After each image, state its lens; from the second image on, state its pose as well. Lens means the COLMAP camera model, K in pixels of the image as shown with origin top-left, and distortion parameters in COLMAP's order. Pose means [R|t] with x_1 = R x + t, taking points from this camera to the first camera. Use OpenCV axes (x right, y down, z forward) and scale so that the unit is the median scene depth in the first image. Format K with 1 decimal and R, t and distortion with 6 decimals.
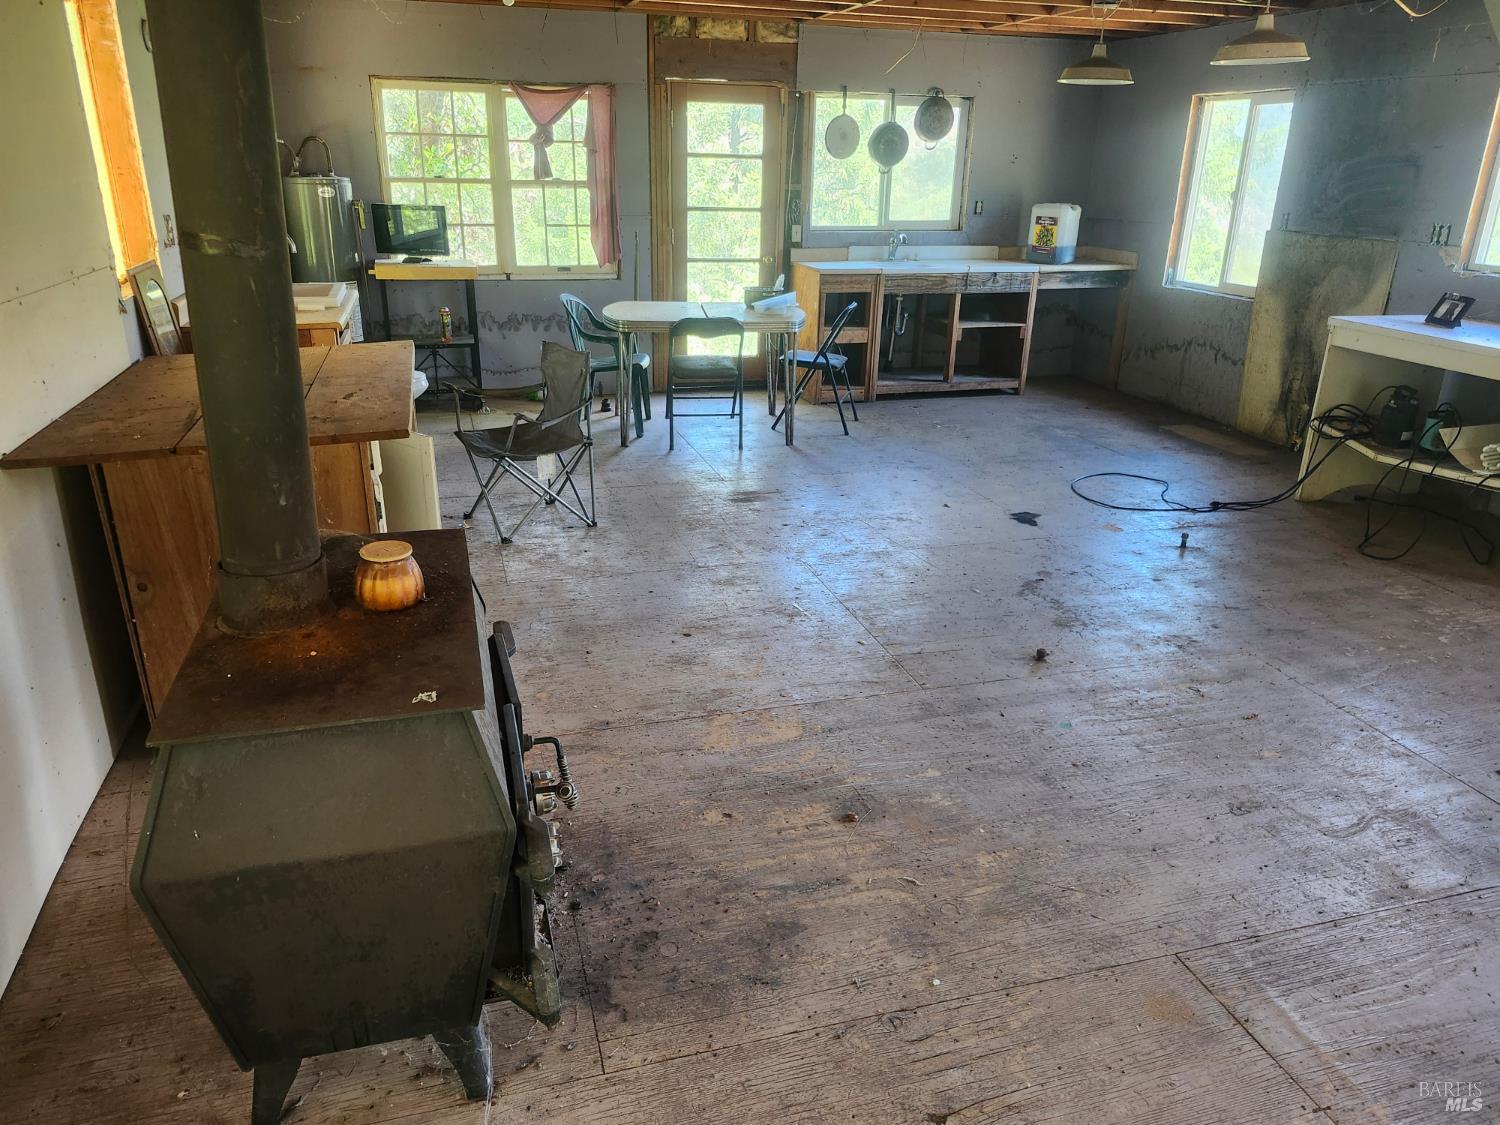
lens RADIAL K [[1060.3, 0, 751.3], [0, 1060.3, 553.7], [0, 0, 1]] dist [0.060947, -0.028762]
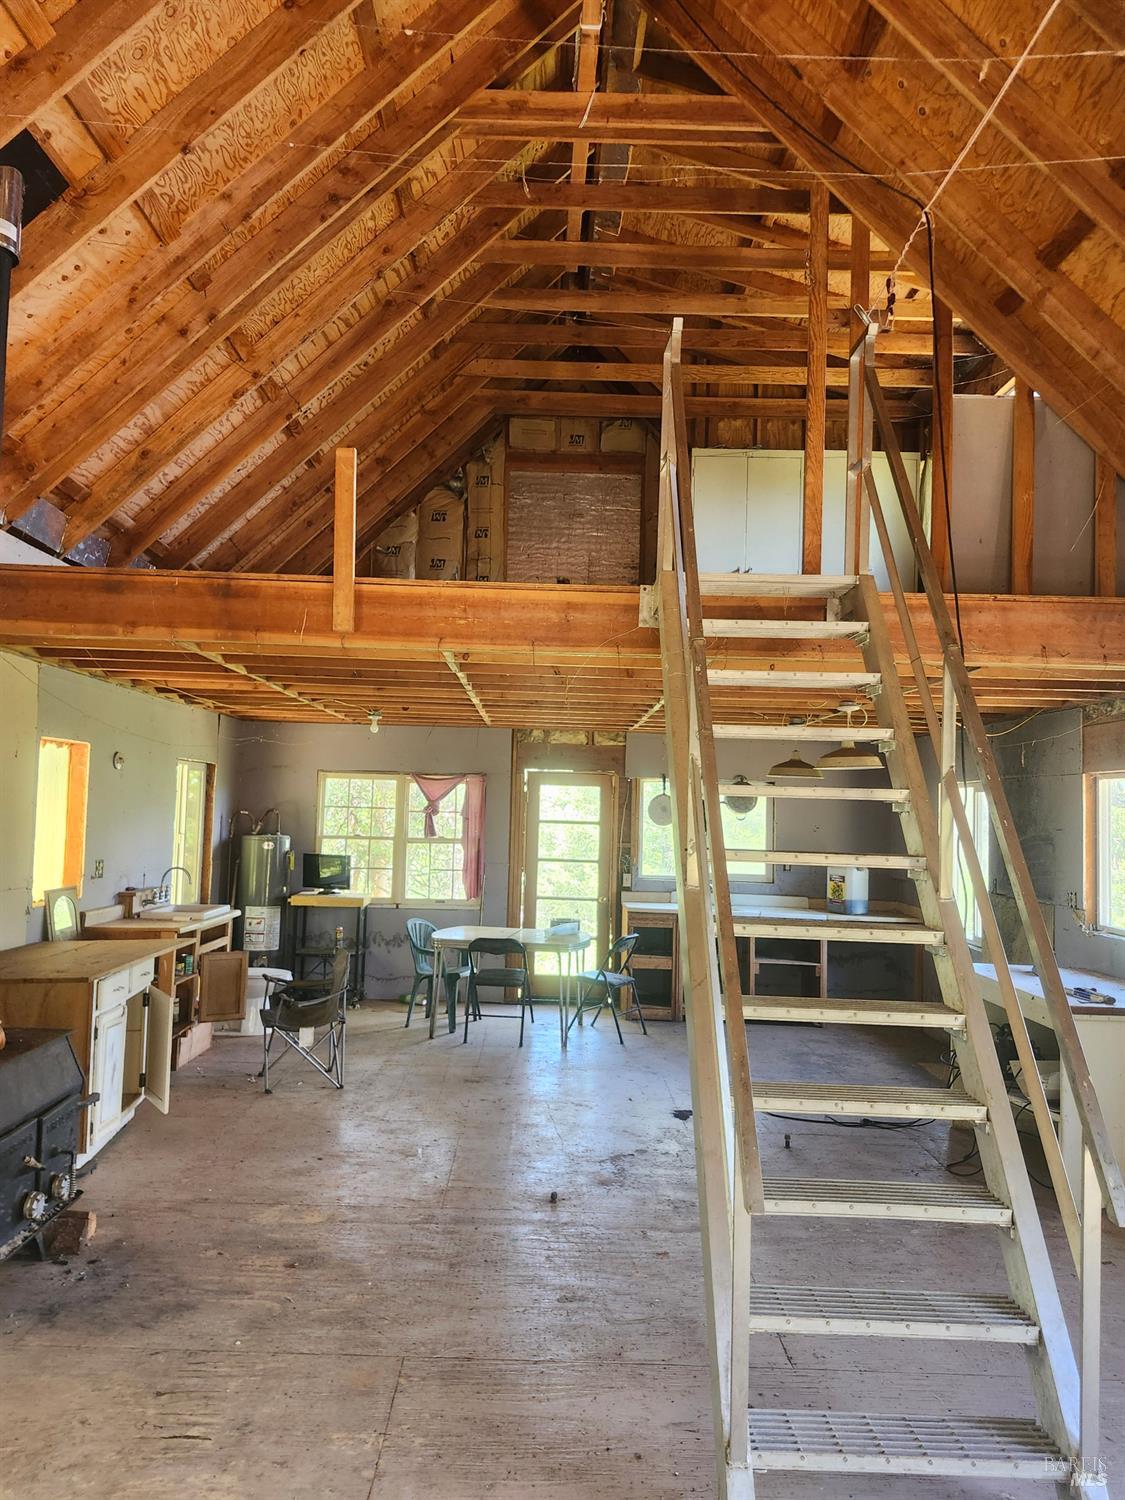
lens RADIAL K [[1060.3, 0, 558.8], [0, 1060.3, 750.1], [0, 0, 1]] dist [0.060947, -0.028762]
pose [[0.964854, -0.002277, -0.262778, 0.329855], [-0.101859, 0.918550, -0.381957, 0.048117], [0.242245, 0.395299, 0.886034, -0.206467]]
